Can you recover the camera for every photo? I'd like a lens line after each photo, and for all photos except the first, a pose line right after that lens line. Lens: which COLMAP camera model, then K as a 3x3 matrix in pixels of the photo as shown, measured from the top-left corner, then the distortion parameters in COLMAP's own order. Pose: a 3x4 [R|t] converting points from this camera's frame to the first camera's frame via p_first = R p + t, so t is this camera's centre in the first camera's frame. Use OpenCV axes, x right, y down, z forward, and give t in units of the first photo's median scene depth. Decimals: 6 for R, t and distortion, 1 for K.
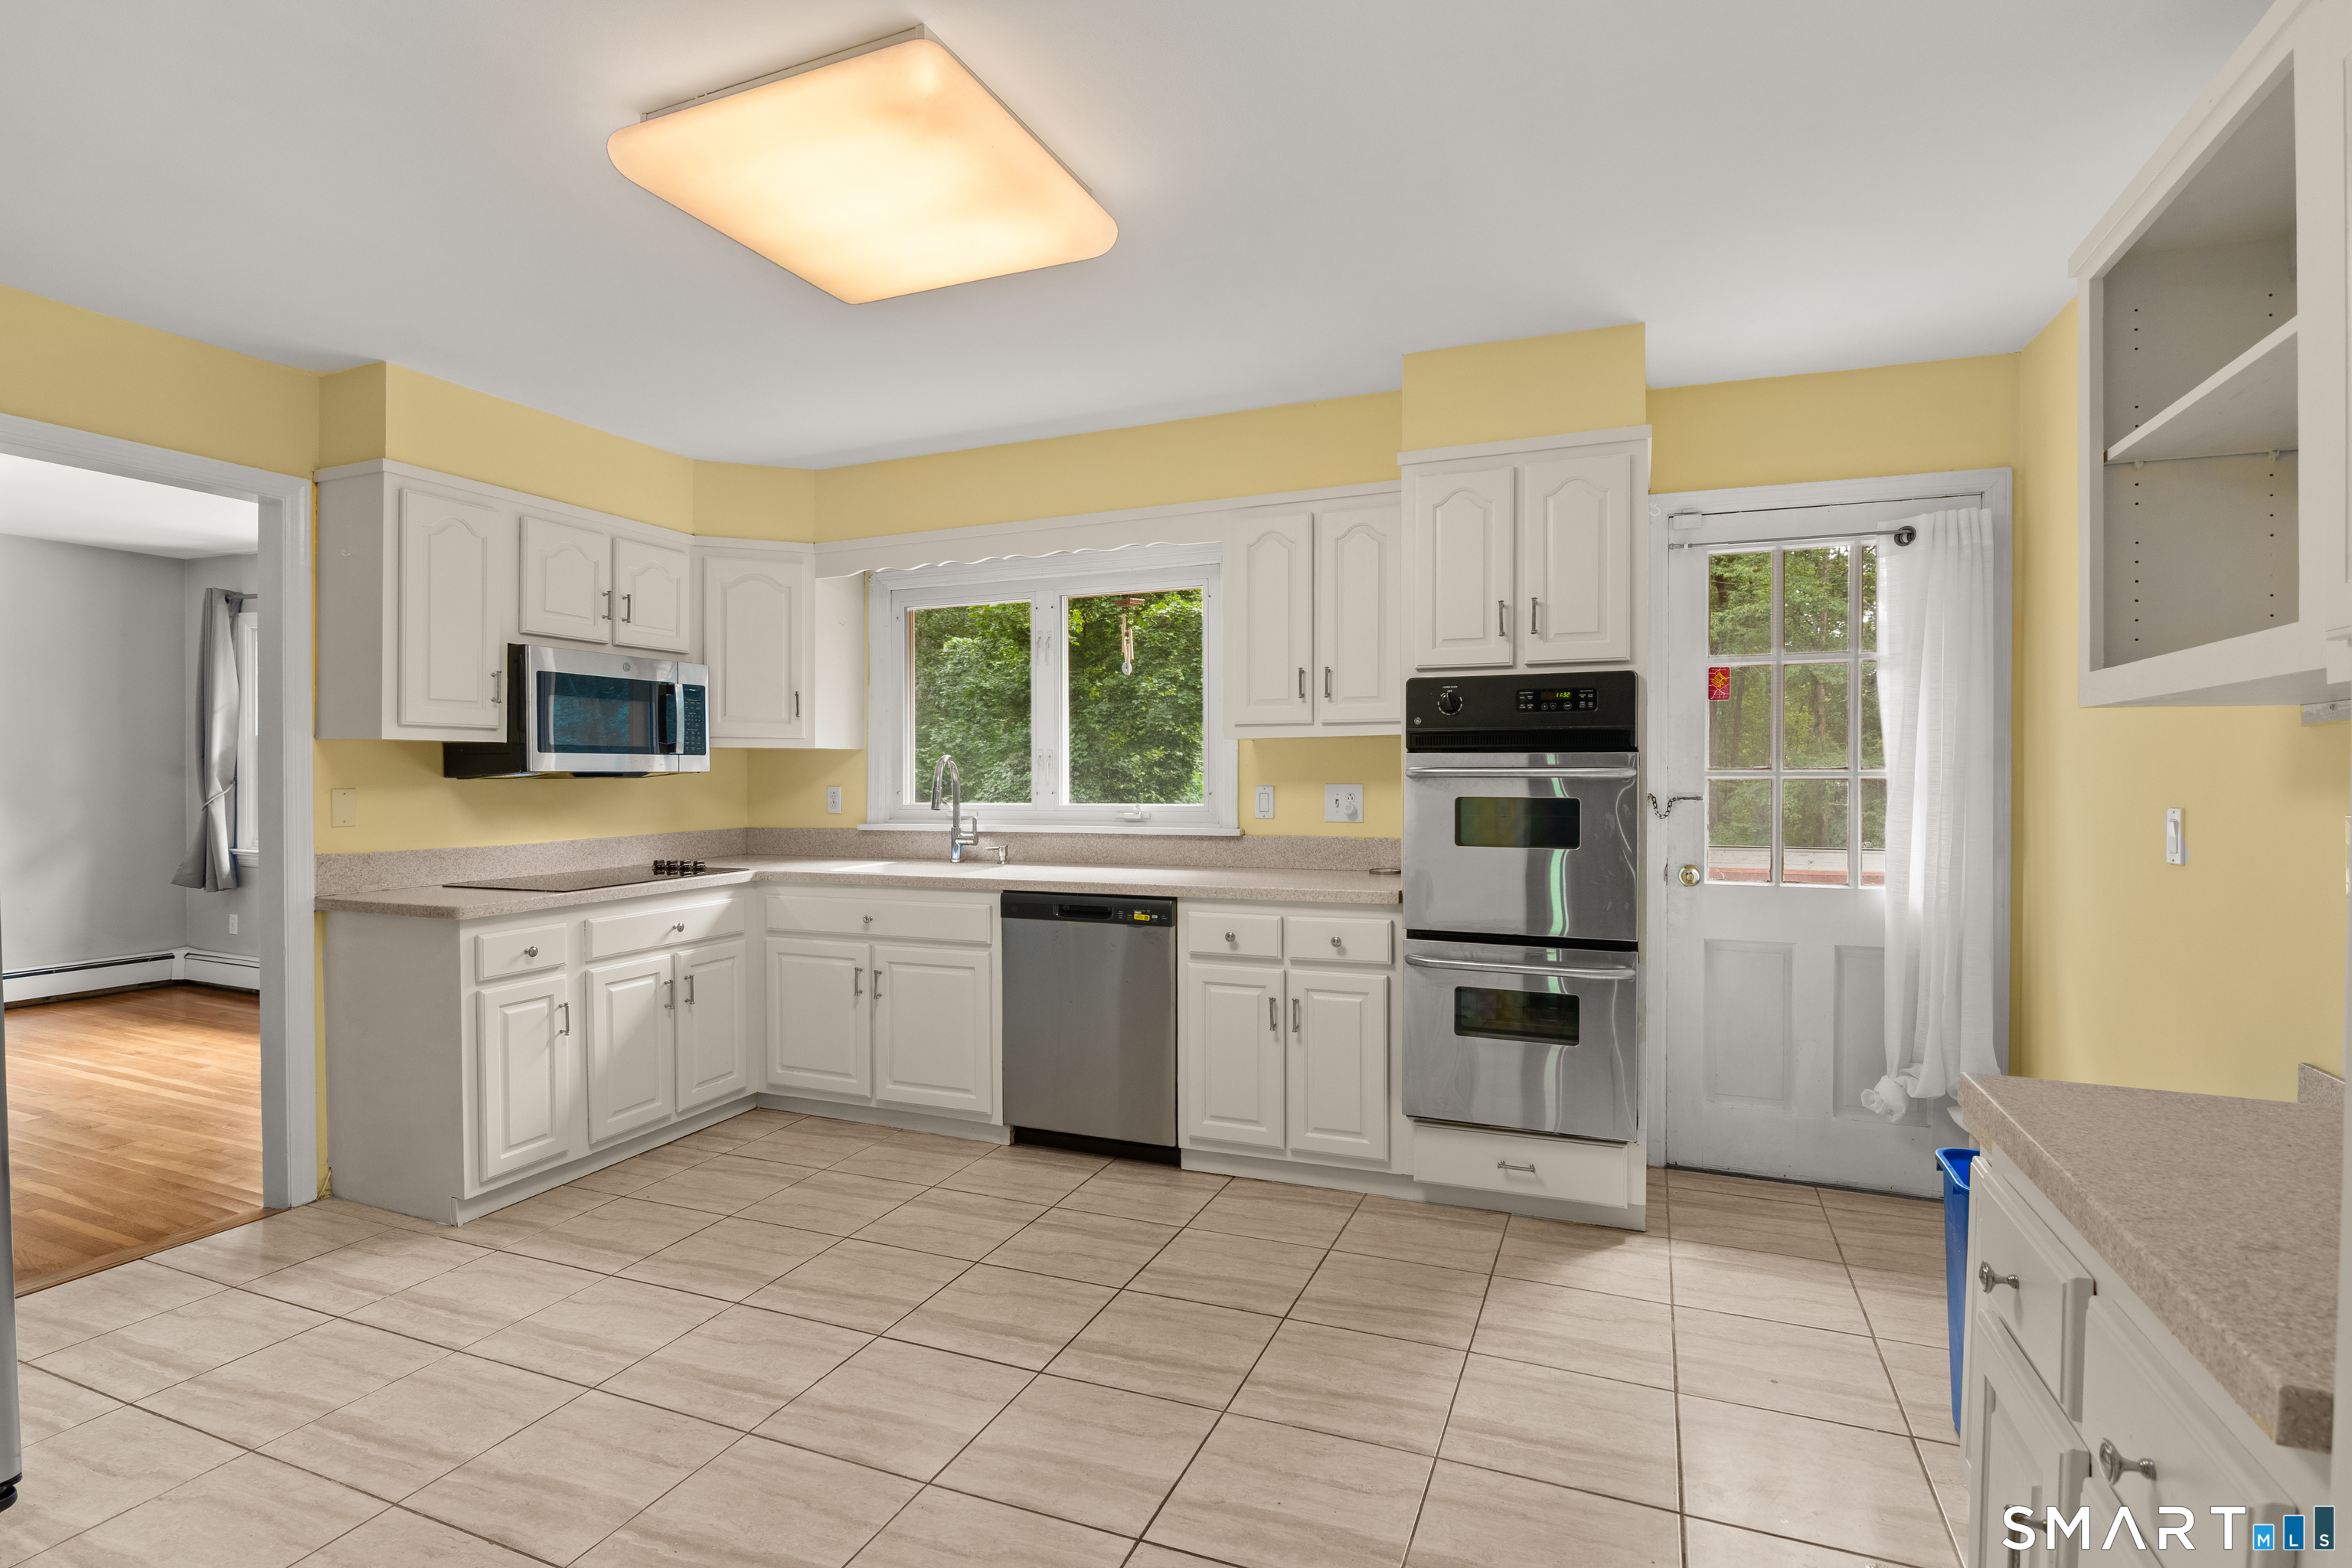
lens RADIAL K [[1157.3, 0, 1179.2], [0, 1157.3, 761.3], [0, 0, 1]] dist [0.001410, -0.000276]
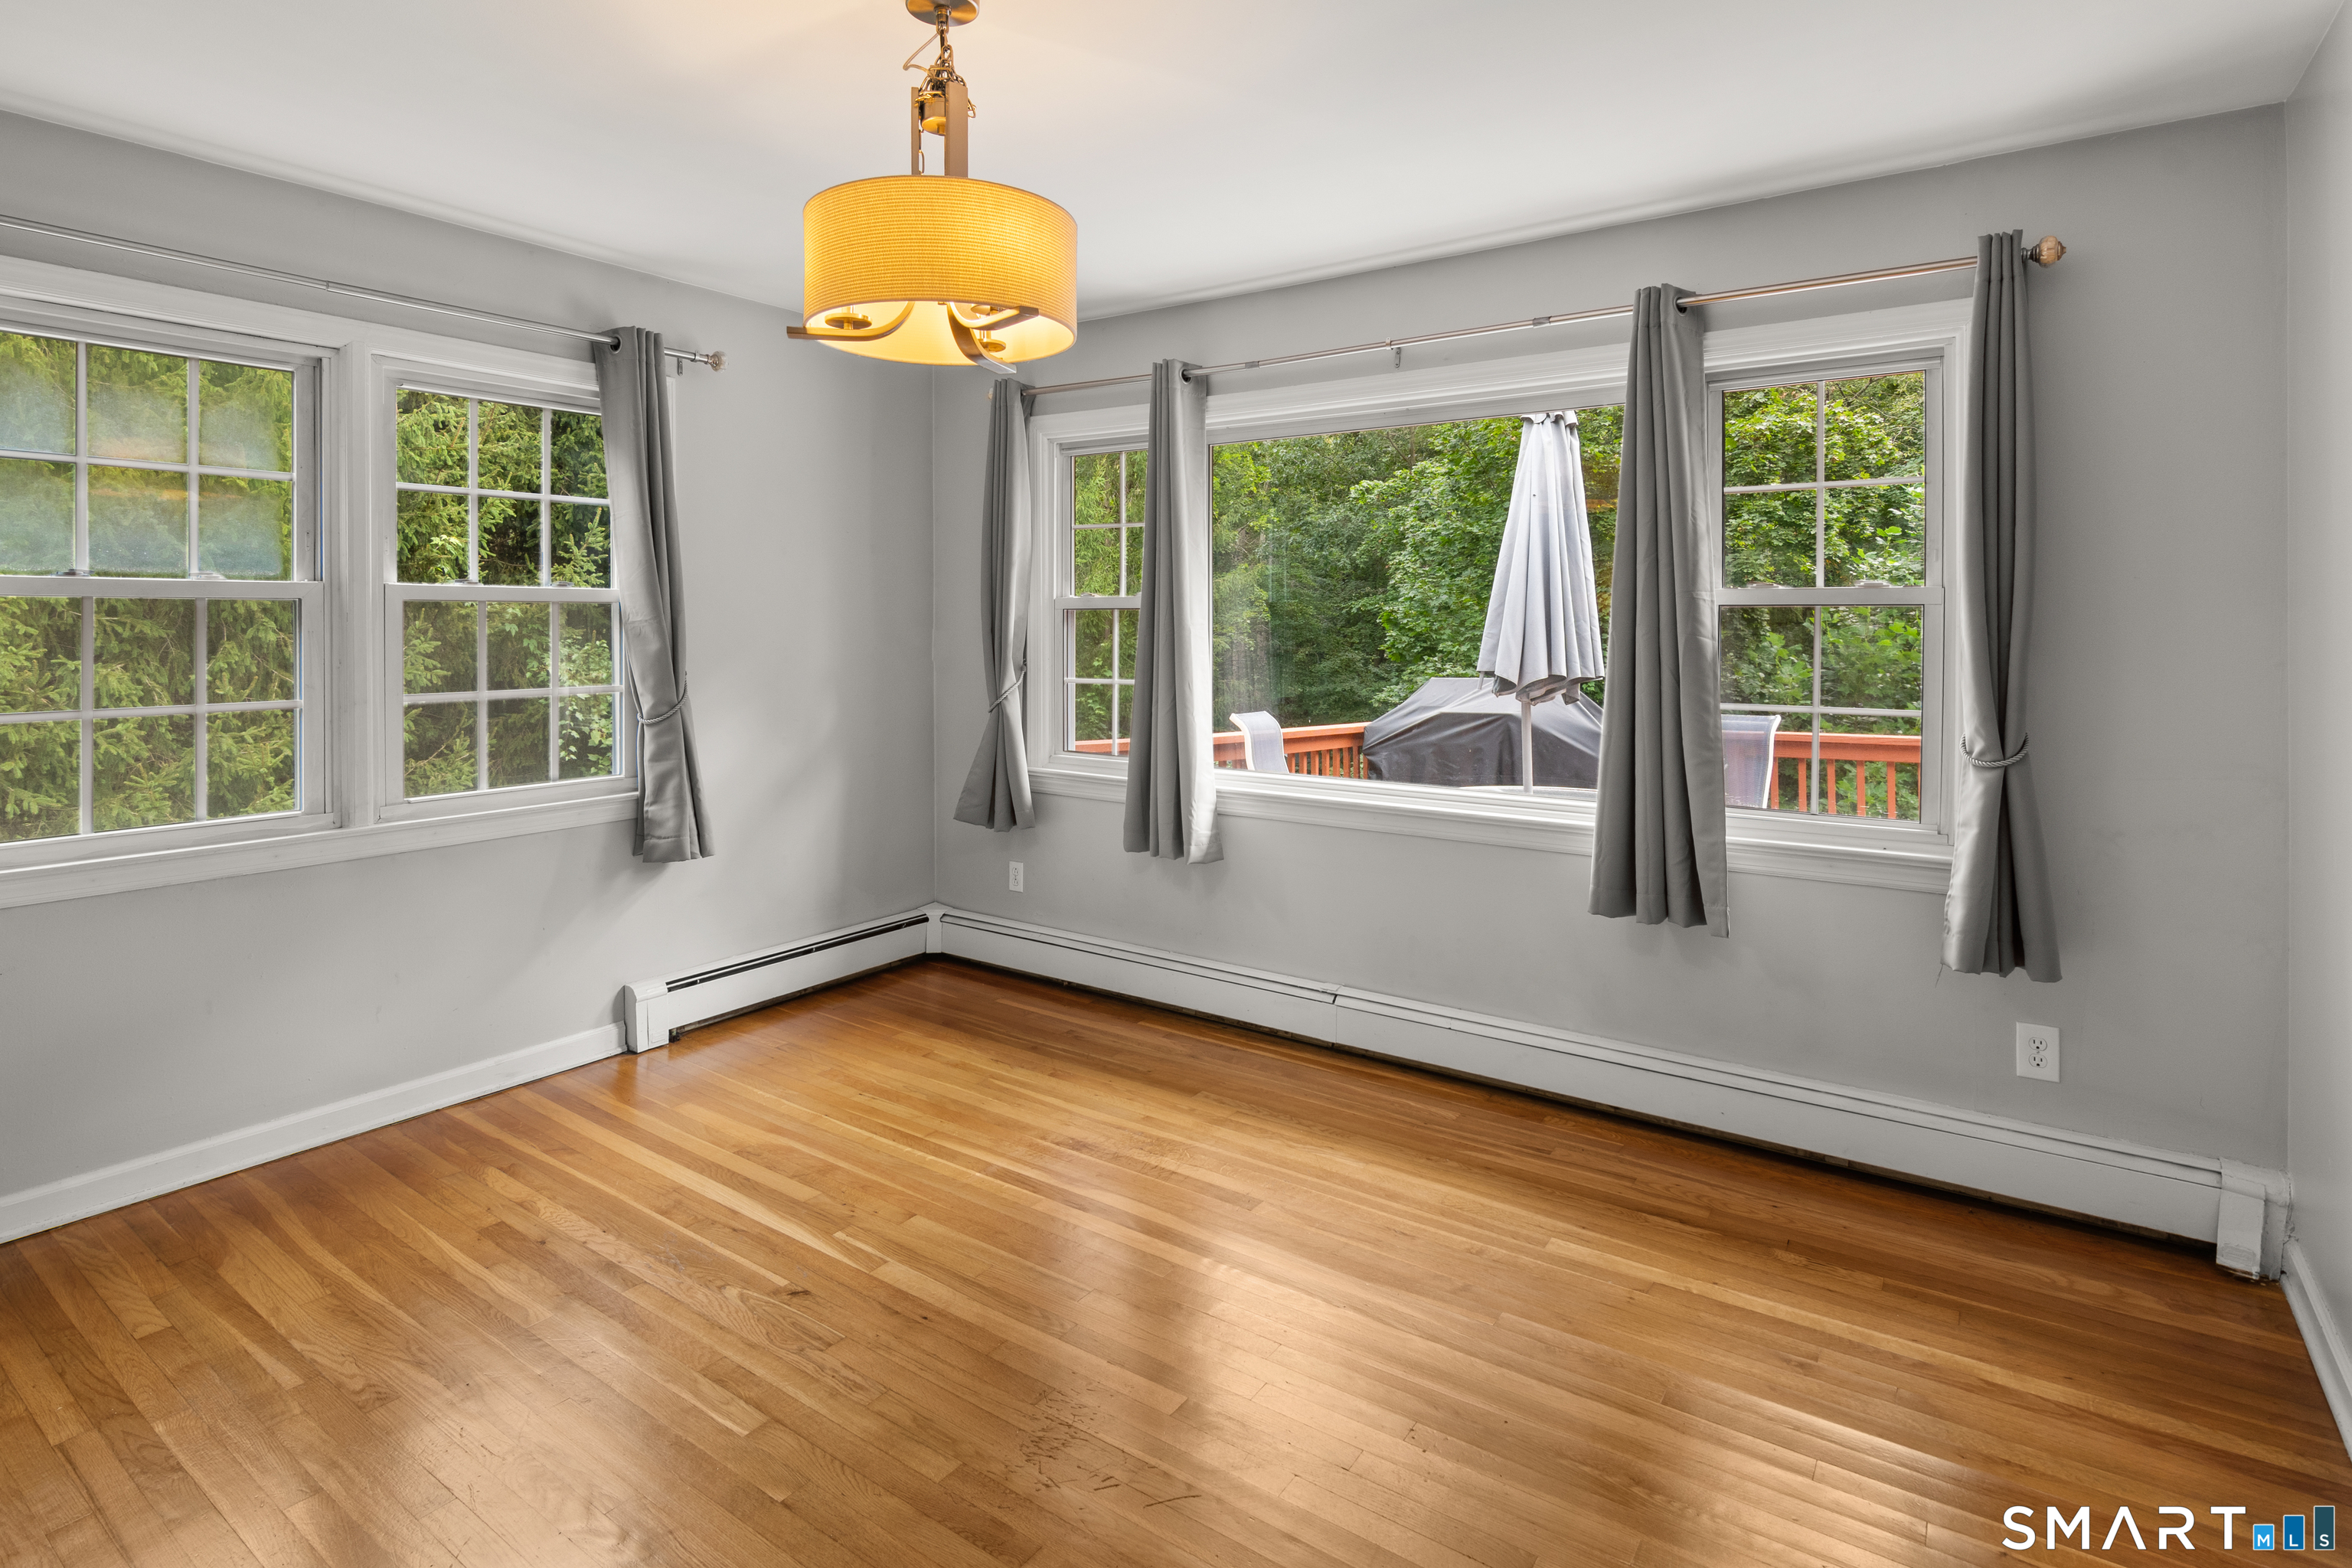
lens RADIAL K [[1196.8, 0, 1179.0], [0, 1196.8, 624.5], [0, 0, 1]] dist [0.000798, -0.008568]
pose [[0.972826, -0.008649, -0.231374, -0.959051], [0.009651, 0.999948, 0.003201, -0.014117], [0.231334, -0.005347, 0.972860, 0.603048]]
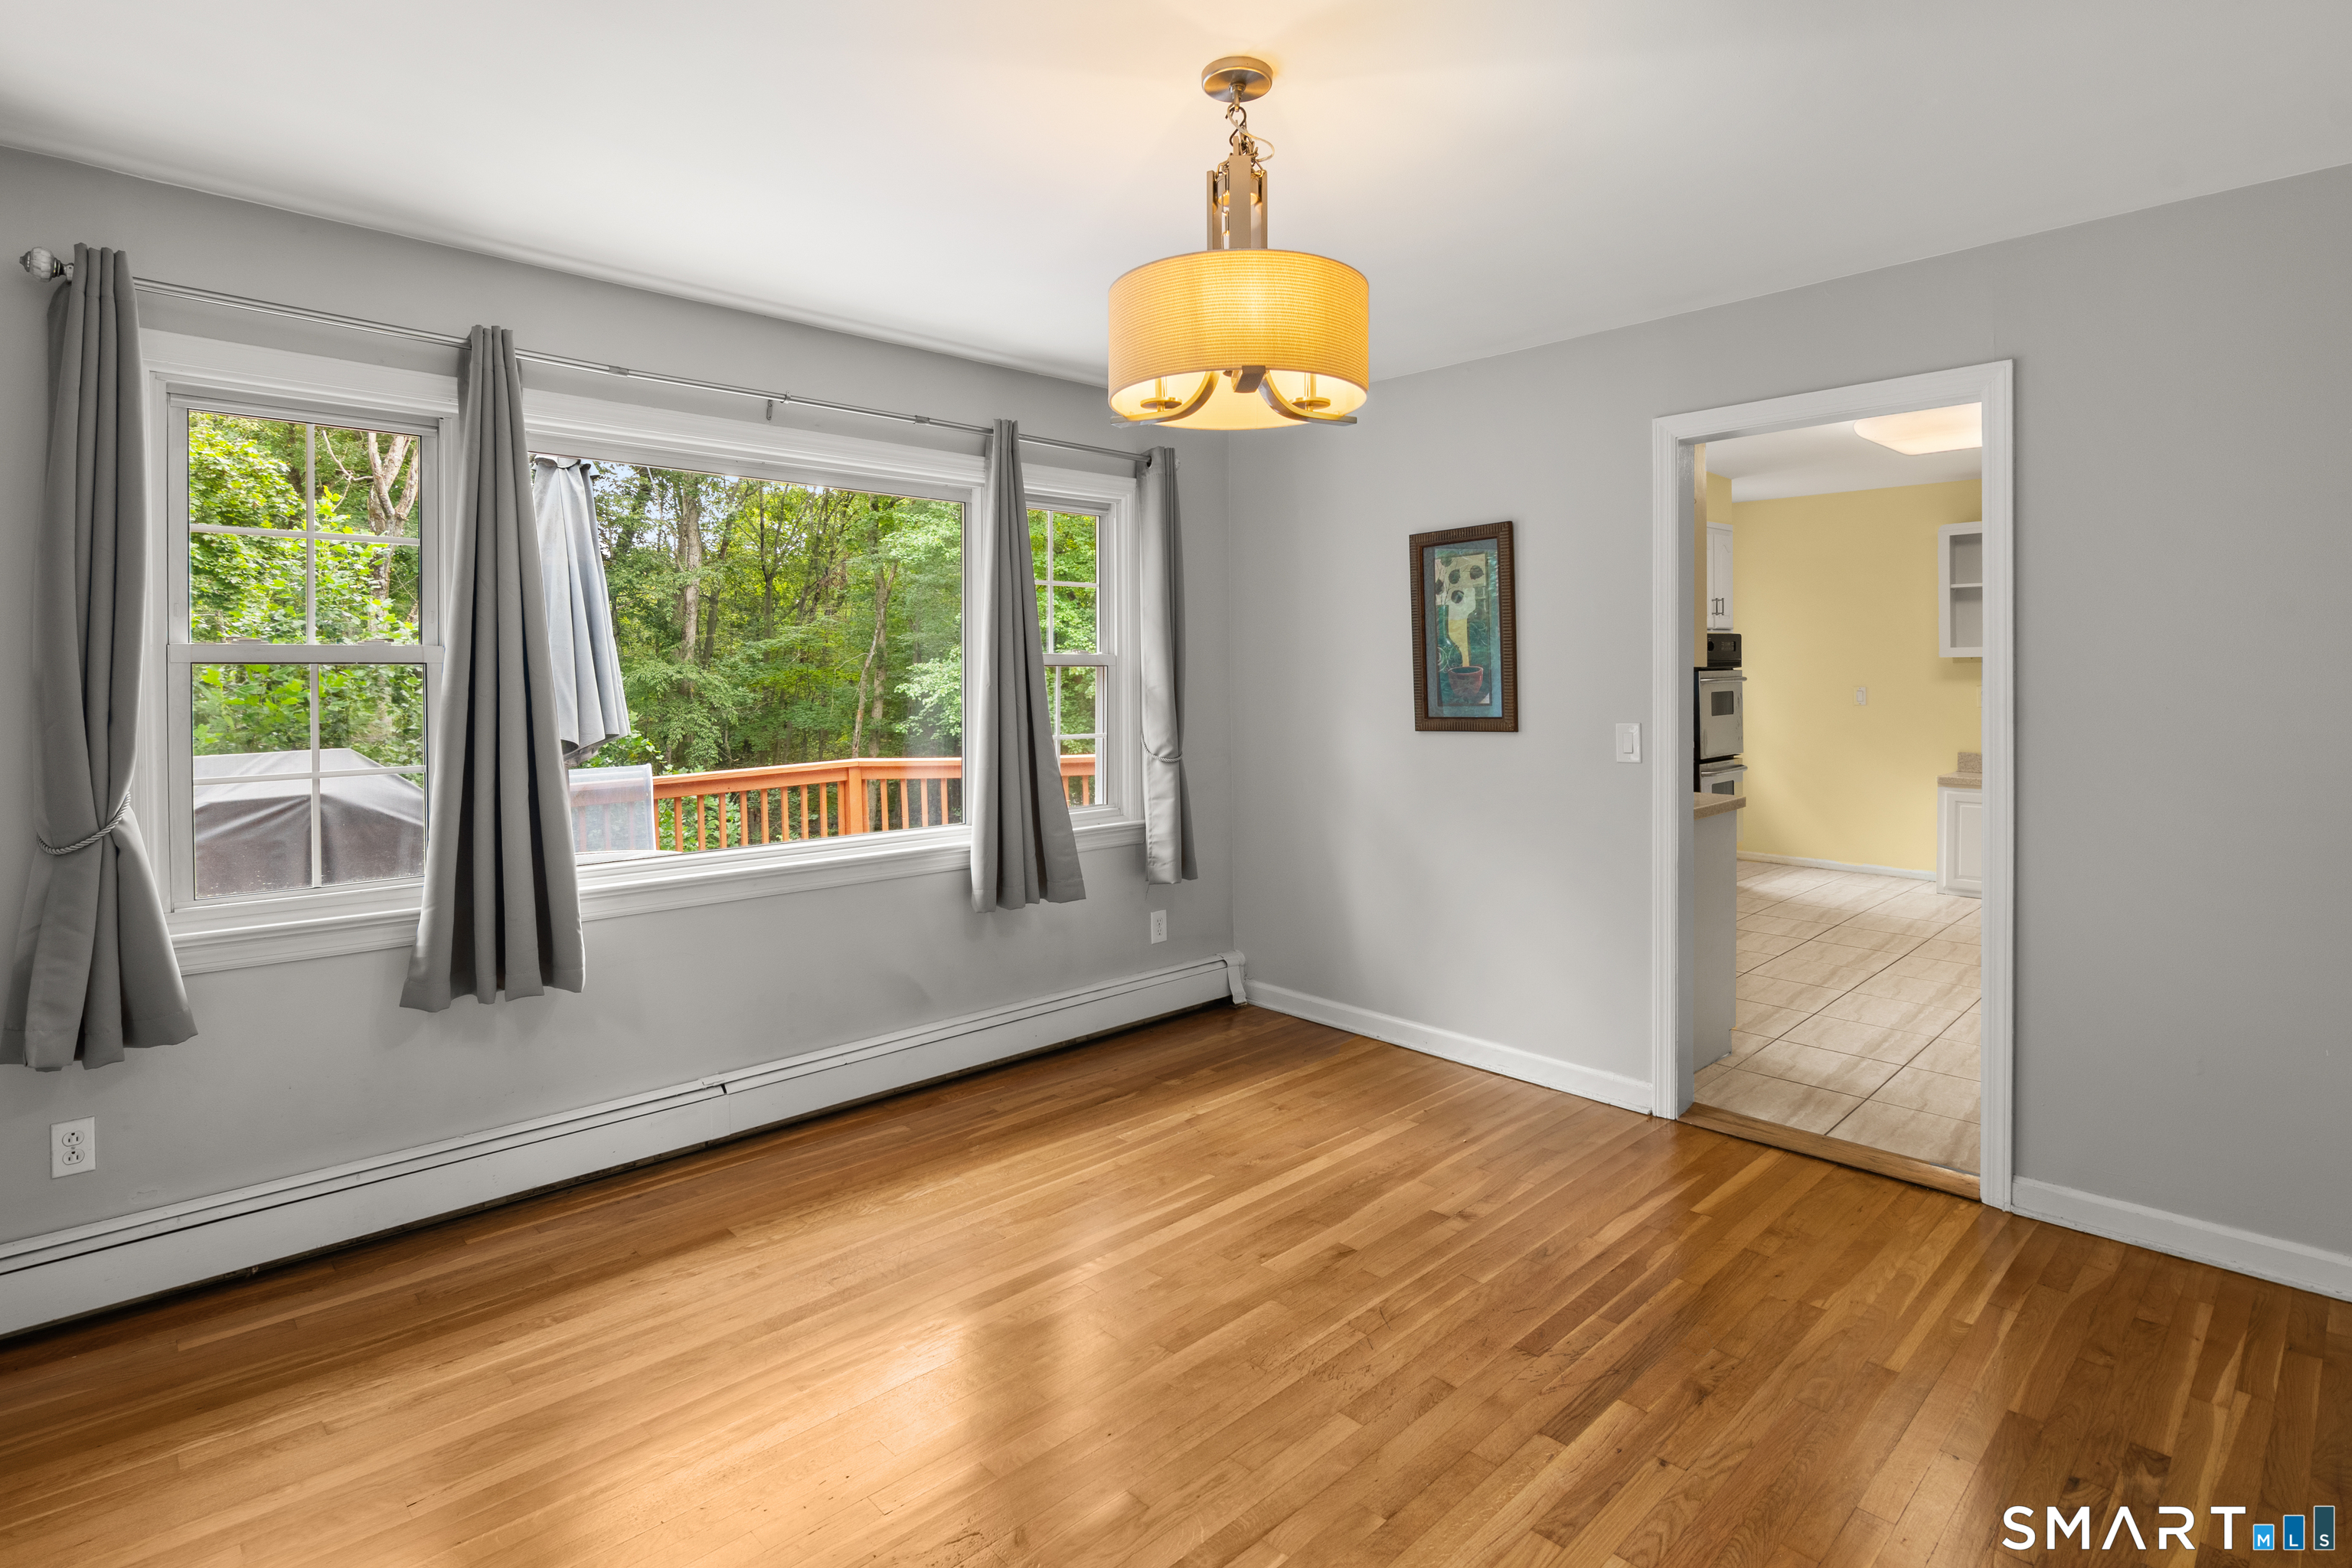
lens RADIAL K [[1161.6, 0, 1163.1], [0, 1161.6, 681.0], [0, 0, 1]] dist [-0.004553, -0.001973]
pose [[0.414429, -0.016183, 0.909938, -1.829954], [0.005300, 0.999868, 0.015369, -0.023916], [-0.910066, -0.001546, 0.414460, 0.966580]]
